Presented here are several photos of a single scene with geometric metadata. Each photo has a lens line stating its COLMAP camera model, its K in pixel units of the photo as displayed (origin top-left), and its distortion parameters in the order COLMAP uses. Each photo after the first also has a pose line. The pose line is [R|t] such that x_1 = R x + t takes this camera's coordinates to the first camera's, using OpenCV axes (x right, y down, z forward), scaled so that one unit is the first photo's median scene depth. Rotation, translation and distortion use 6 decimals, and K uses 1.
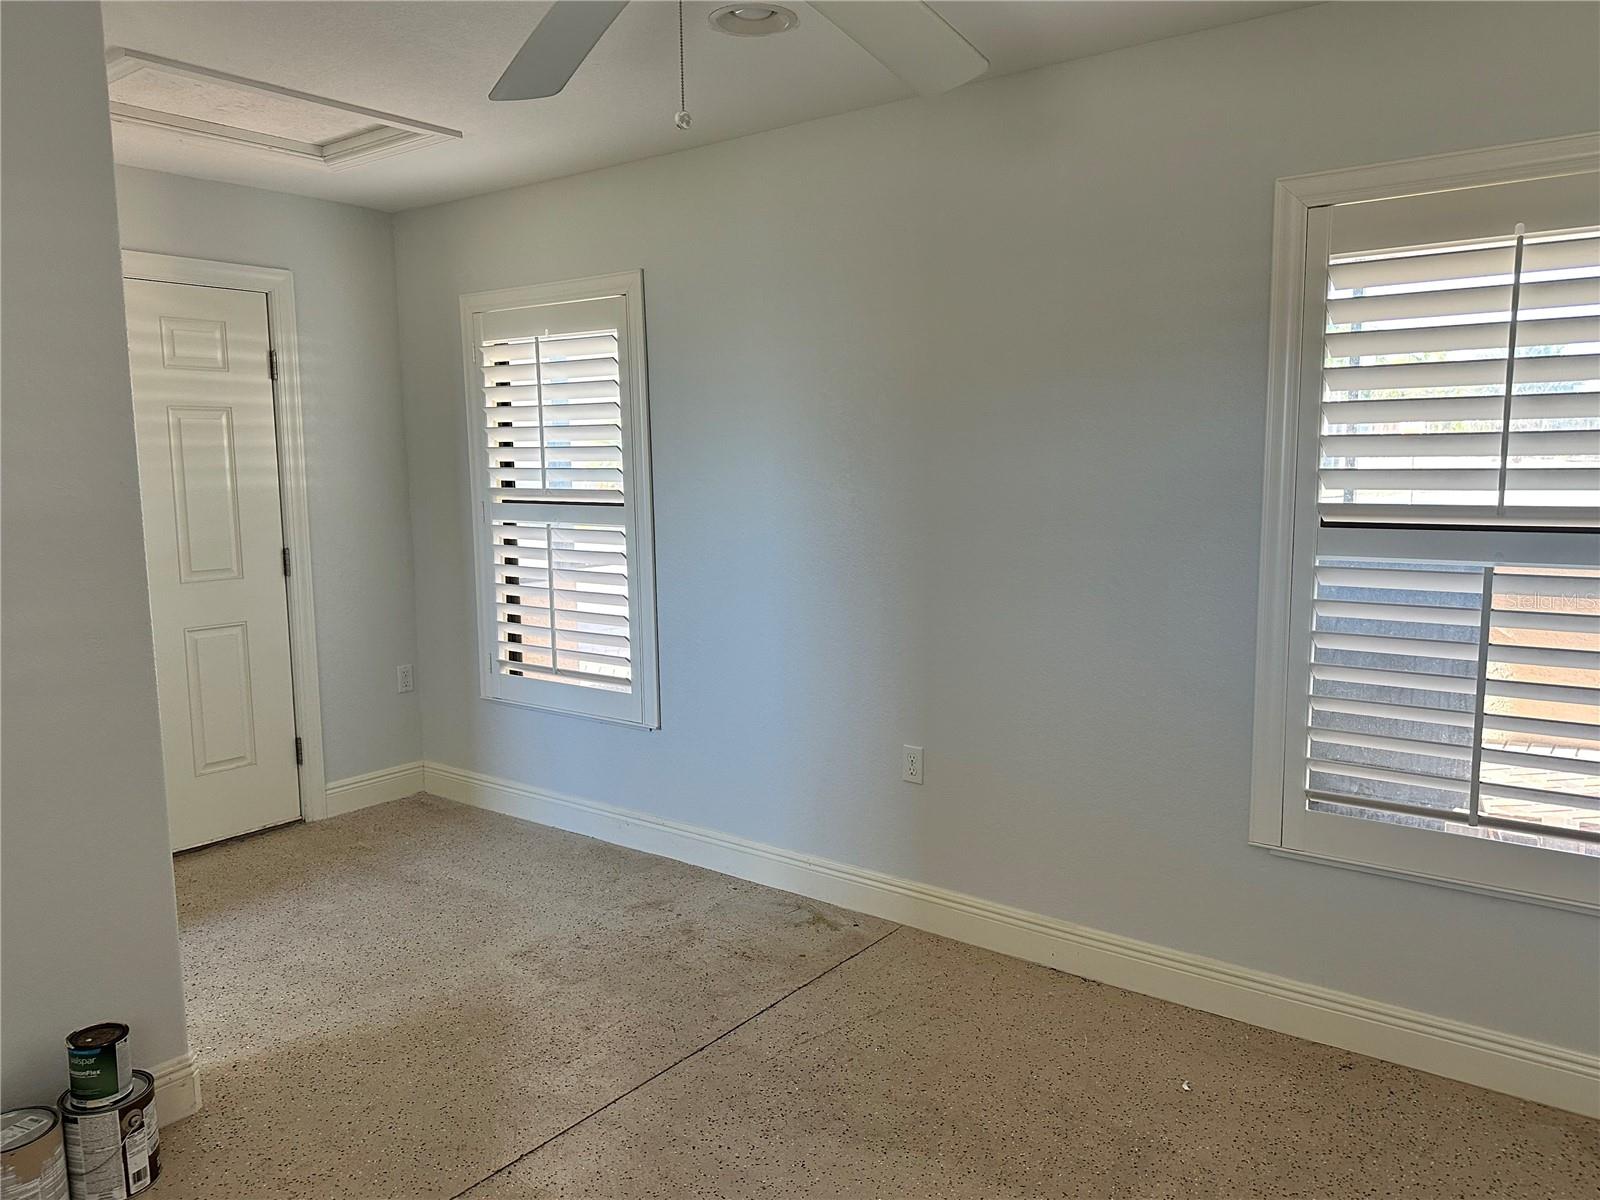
lens RADIAL K [[1139.3, 0, 800.0], [0, 1139.3, 600.0], [0, 0, 1]] dist [0.151164, -0.225592]
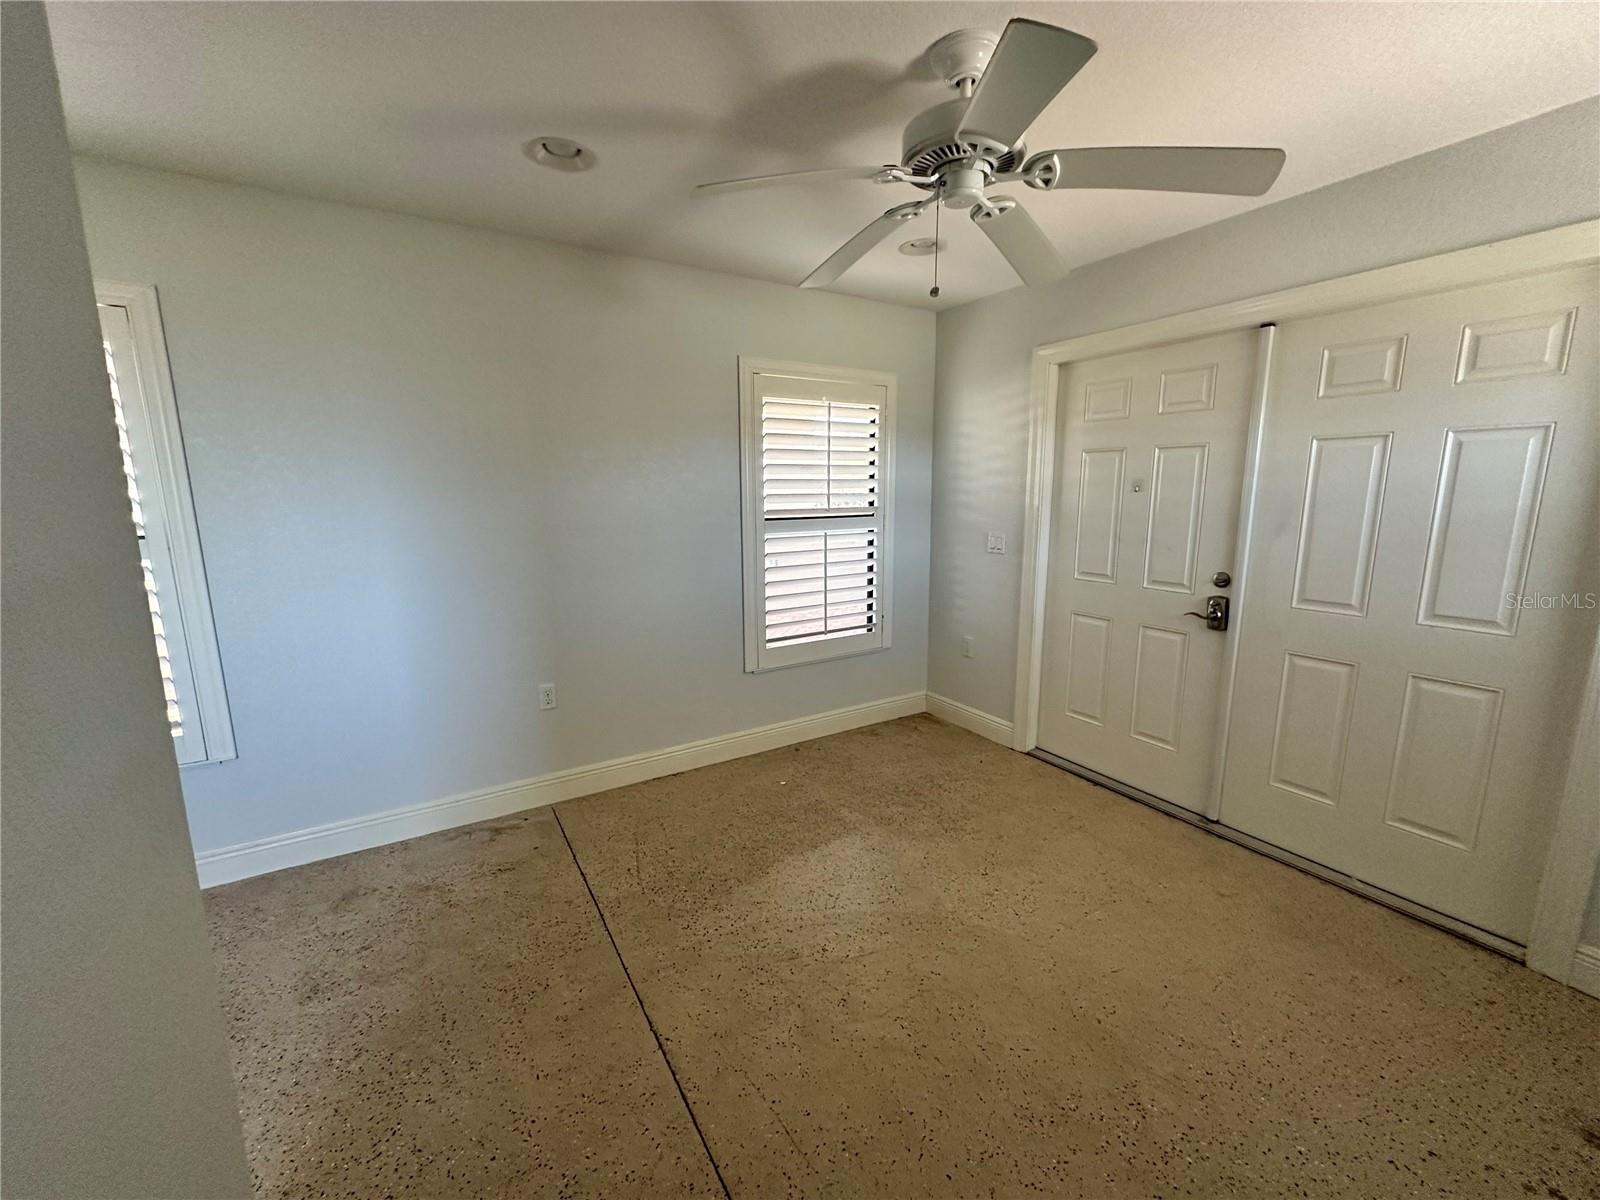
lens RADIAL K [[636.7, 0, 800.0], [0, 636.7, 600.0], [0, 0, 1]] dist [0.000143, -0.000237]
pose [[0.368187, -0.158896, 0.916073, -0.678784], [0.115179, 0.985493, 0.124645, -0.059145], [-0.922590, 0.059620, 0.381147, 0.499074]]
